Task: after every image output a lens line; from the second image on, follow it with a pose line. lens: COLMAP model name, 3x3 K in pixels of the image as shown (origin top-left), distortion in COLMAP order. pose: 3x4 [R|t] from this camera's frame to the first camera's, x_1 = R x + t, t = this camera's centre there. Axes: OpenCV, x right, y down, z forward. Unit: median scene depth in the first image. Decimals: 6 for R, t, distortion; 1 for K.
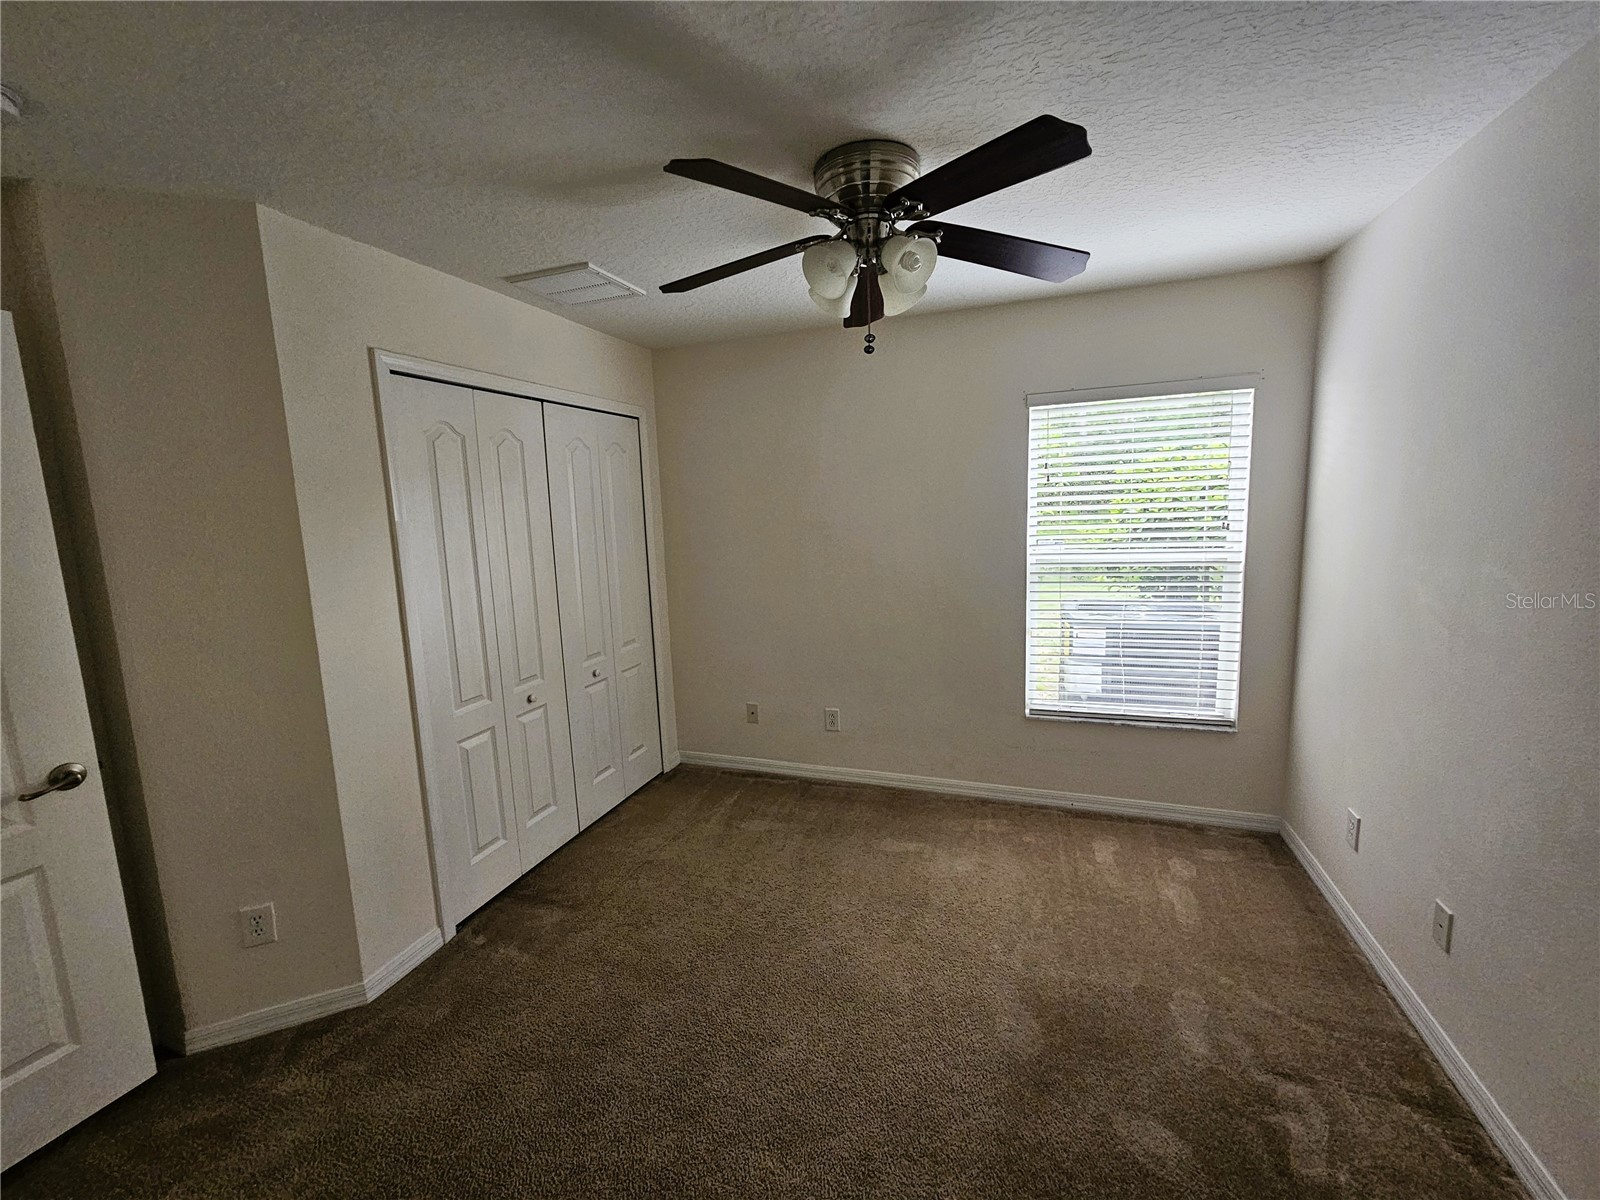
lens RADIAL K [[660.9, 0, 814.5], [0, 660.9, 595.0], [0, 0, 1]] dist [-0.001209, 0.000095]
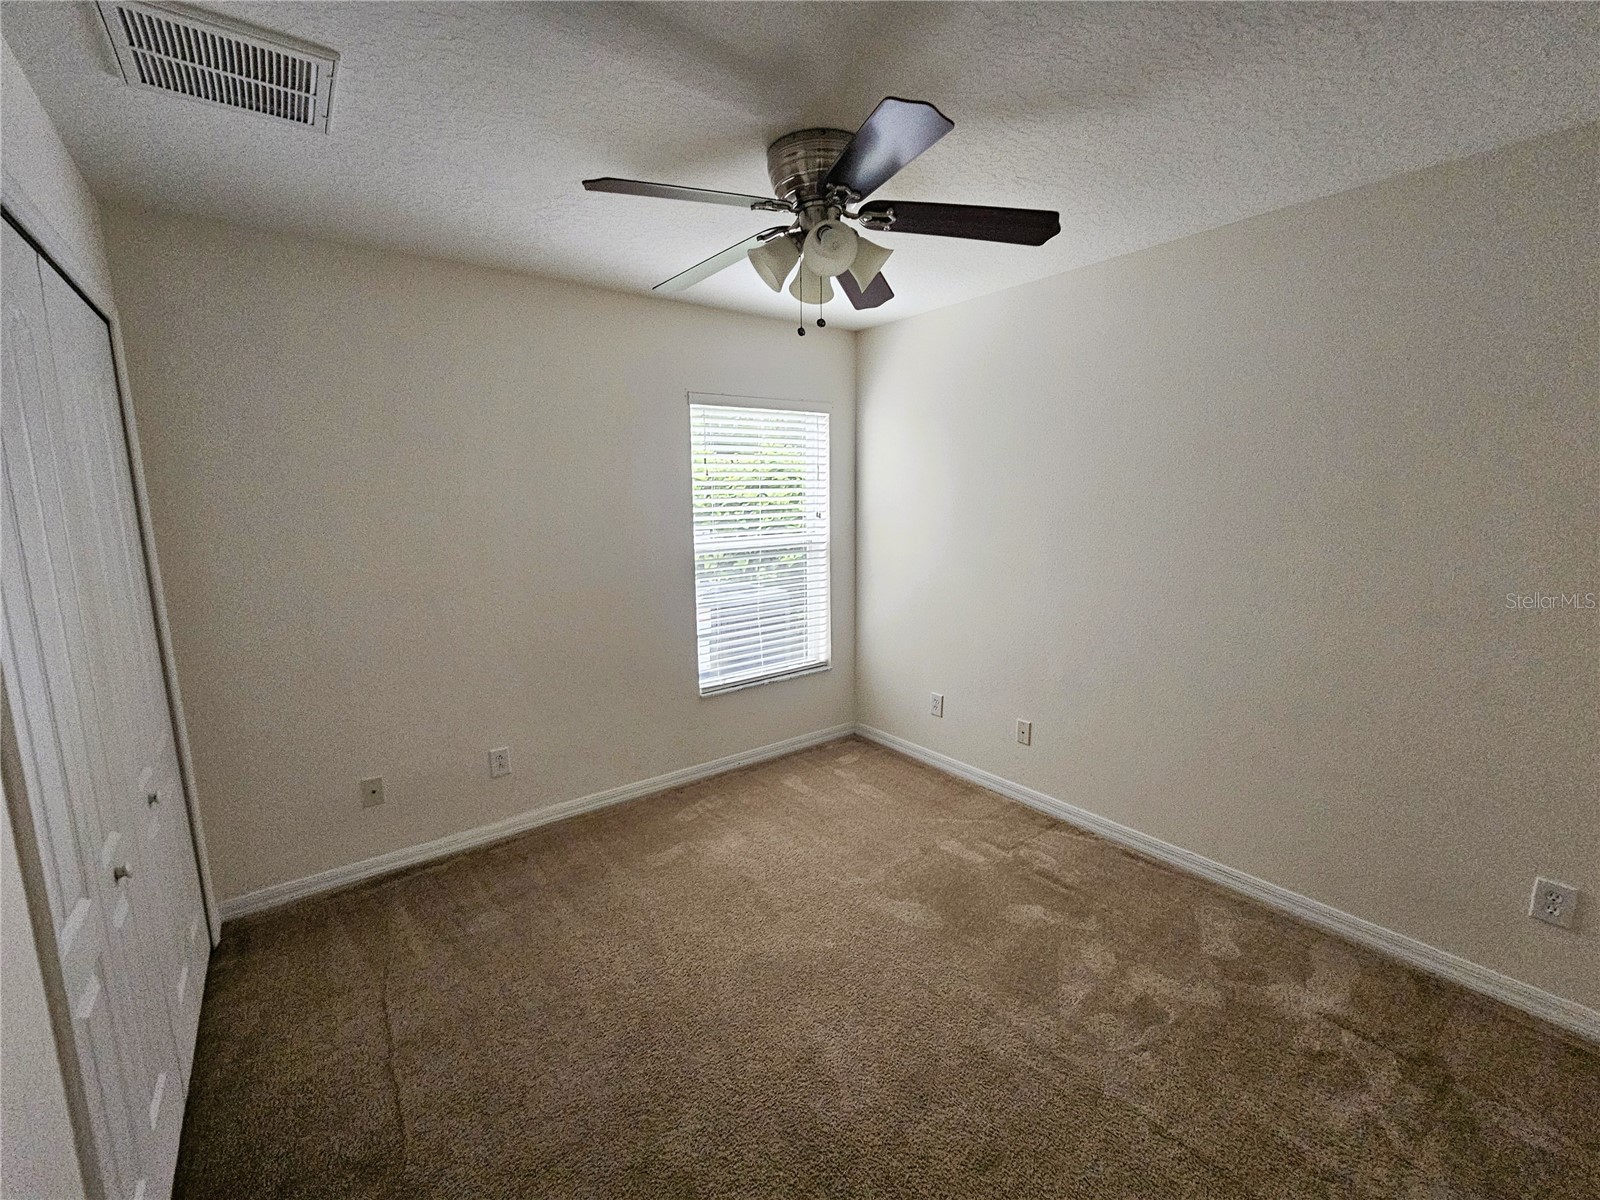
lens RADIAL K [[660.9, 0, 812.1], [0, 660.9, 598.1], [0, 0, 1]] dist [-0.001209, 0.000095]
pose [[0.545212, -0.105942, 0.831577, -0.471673], [0.109186, 0.992506, 0.054857, -0.012526], [-0.831157, 0.060888, 0.552694, 0.266750]]
